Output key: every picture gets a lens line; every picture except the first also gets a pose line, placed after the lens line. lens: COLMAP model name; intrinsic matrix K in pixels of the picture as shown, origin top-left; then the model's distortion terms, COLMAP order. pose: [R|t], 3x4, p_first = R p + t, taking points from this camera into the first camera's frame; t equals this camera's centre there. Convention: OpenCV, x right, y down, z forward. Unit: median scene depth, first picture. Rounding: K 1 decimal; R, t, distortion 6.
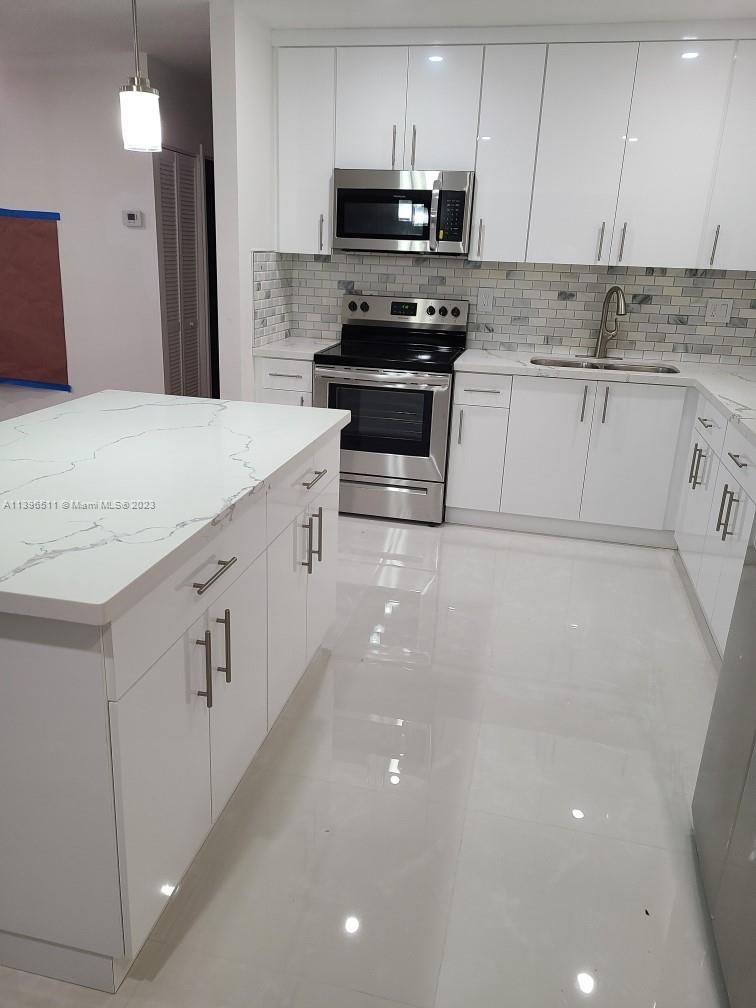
lens RADIAL K [[748.9, 0, 378.0], [0, 748.9, 504.0], [0, 0, 1]] dist [-0.000387, 0.001443]
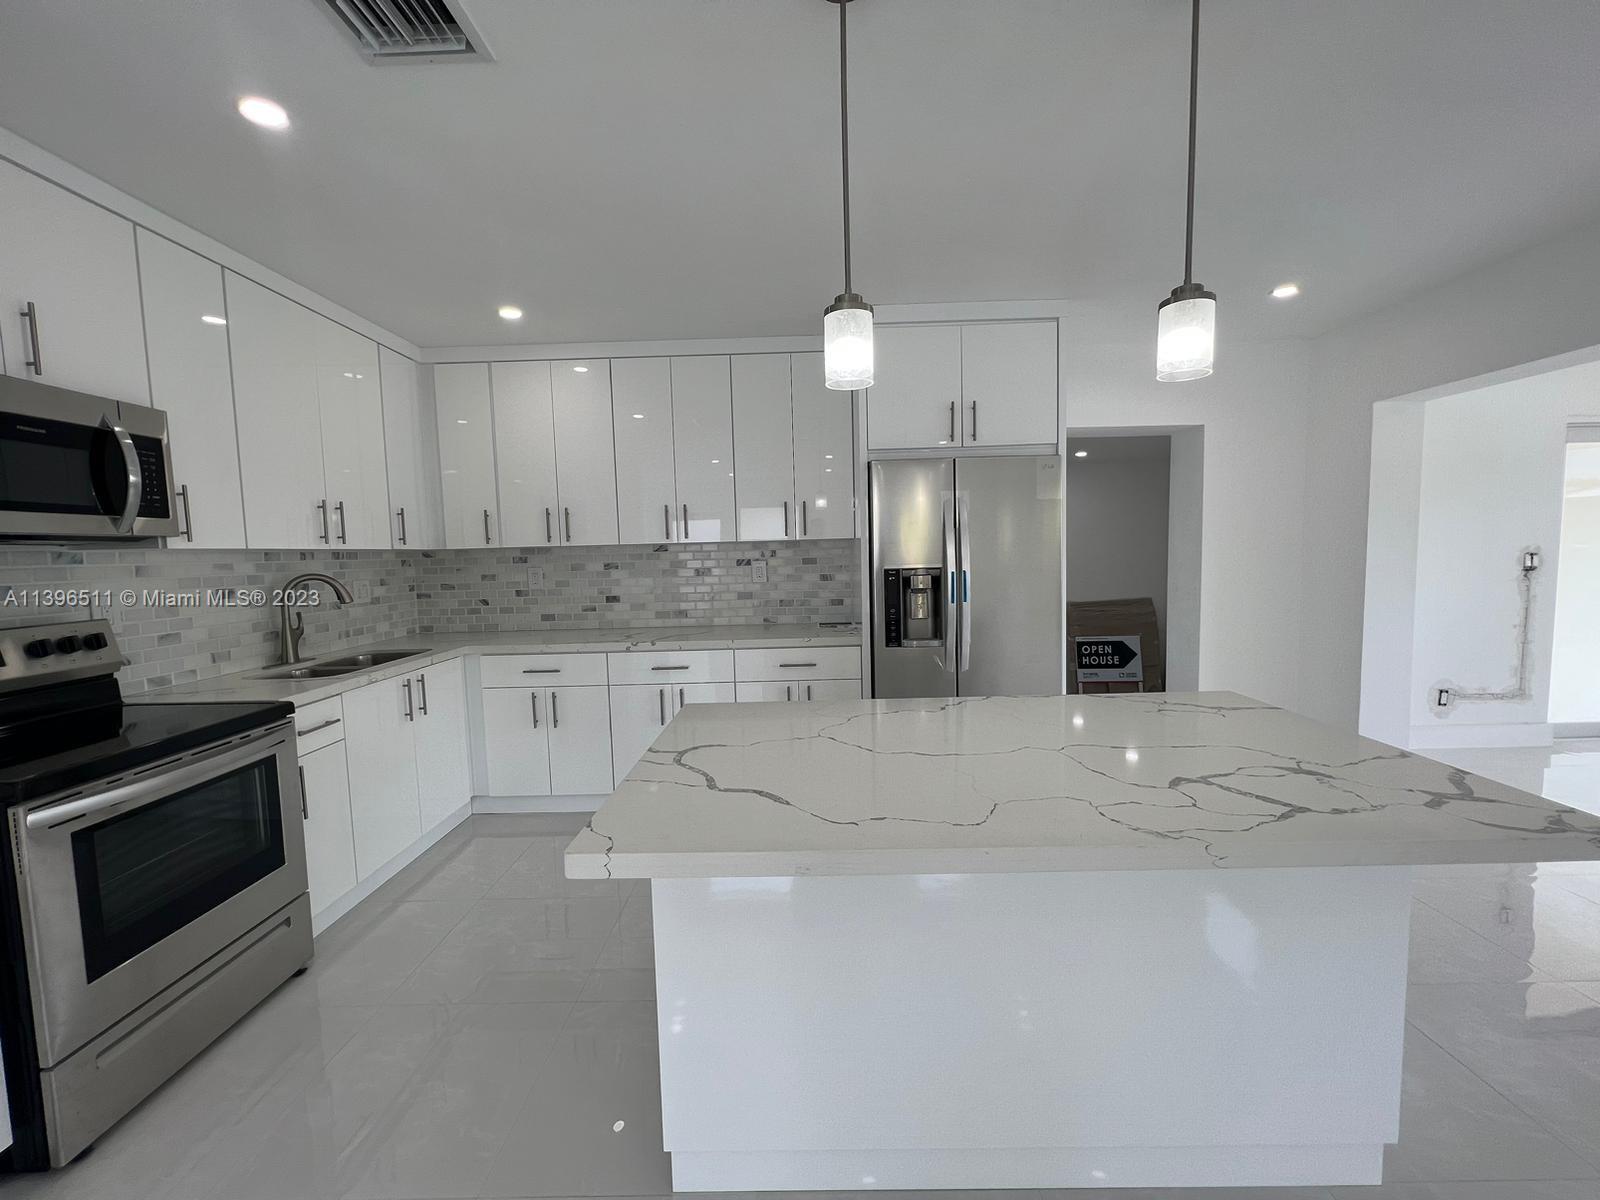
lens RADIAL K [[641.4, 0, 799.3], [0, 641.4, 601.9], [0, 0, 1]] dist [0.000785, 0.000092]
pose [[-0.215479, -0.110167, 0.970274, -0.477228], [0.332896, 0.925809, 0.179047, -0.202751], [-0.918014, 0.361581, -0.162818, 0.613223]]
